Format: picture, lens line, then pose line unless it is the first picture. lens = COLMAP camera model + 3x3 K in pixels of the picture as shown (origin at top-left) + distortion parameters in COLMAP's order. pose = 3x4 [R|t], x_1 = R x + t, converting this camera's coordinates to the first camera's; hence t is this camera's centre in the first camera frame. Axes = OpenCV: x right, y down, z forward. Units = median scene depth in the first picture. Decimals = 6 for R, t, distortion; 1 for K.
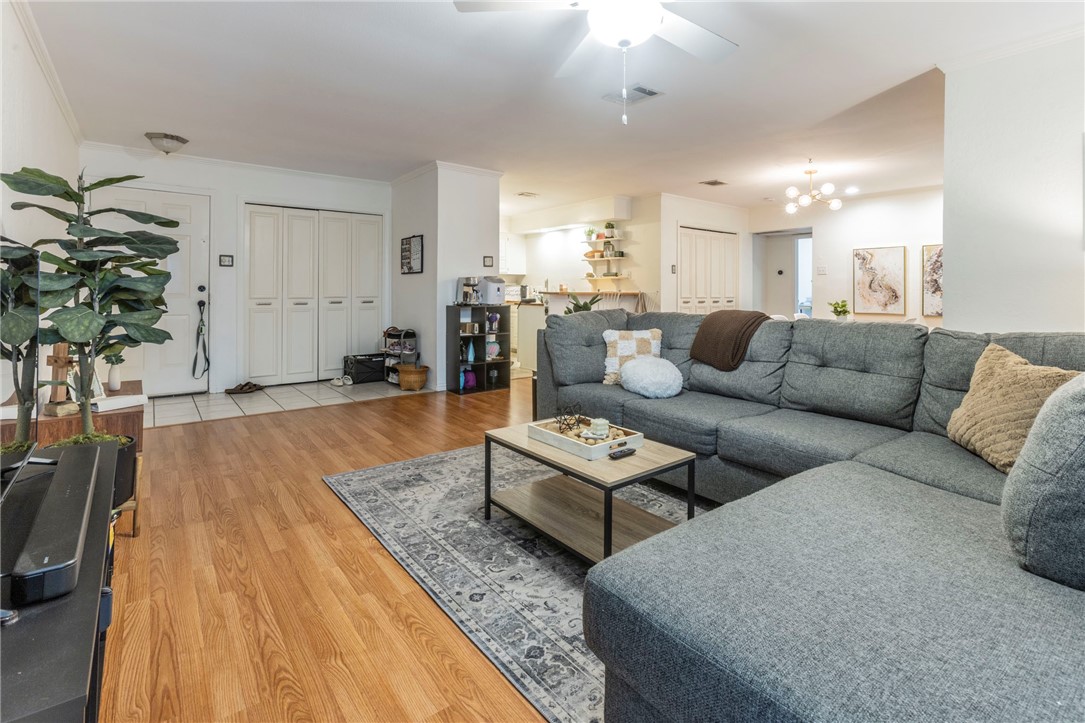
lens RADIAL K [[513.4, 0, 550.1], [0, 513.4, 279.8], [0, 0, 1]] dist [0.031039, 0.000070]
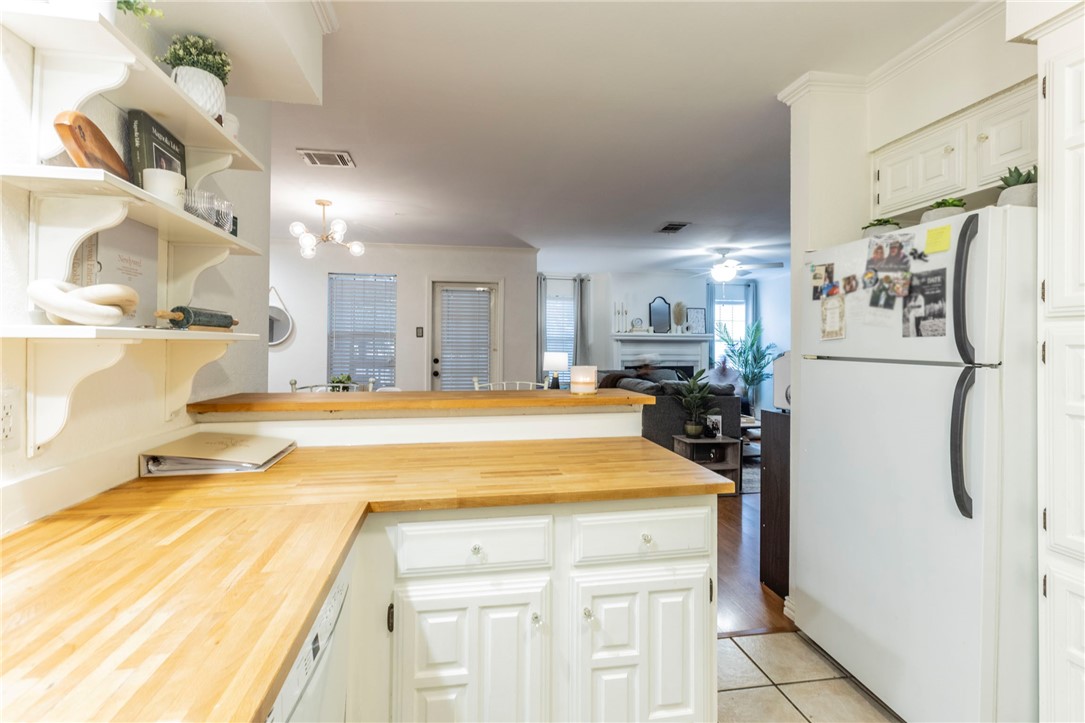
lens RADIAL K [[494.4, 0, 541.5], [0, 494.4, 346.9], [0, 0, 1]] dist [-0.003967, 0.000405]
pose [[-0.880283, -0.007717, 0.474386, -0.238704], [-0.019261, 0.999625, -0.019481, 0.008065], [-0.474057, -0.026286, -0.880101, 3.221773]]
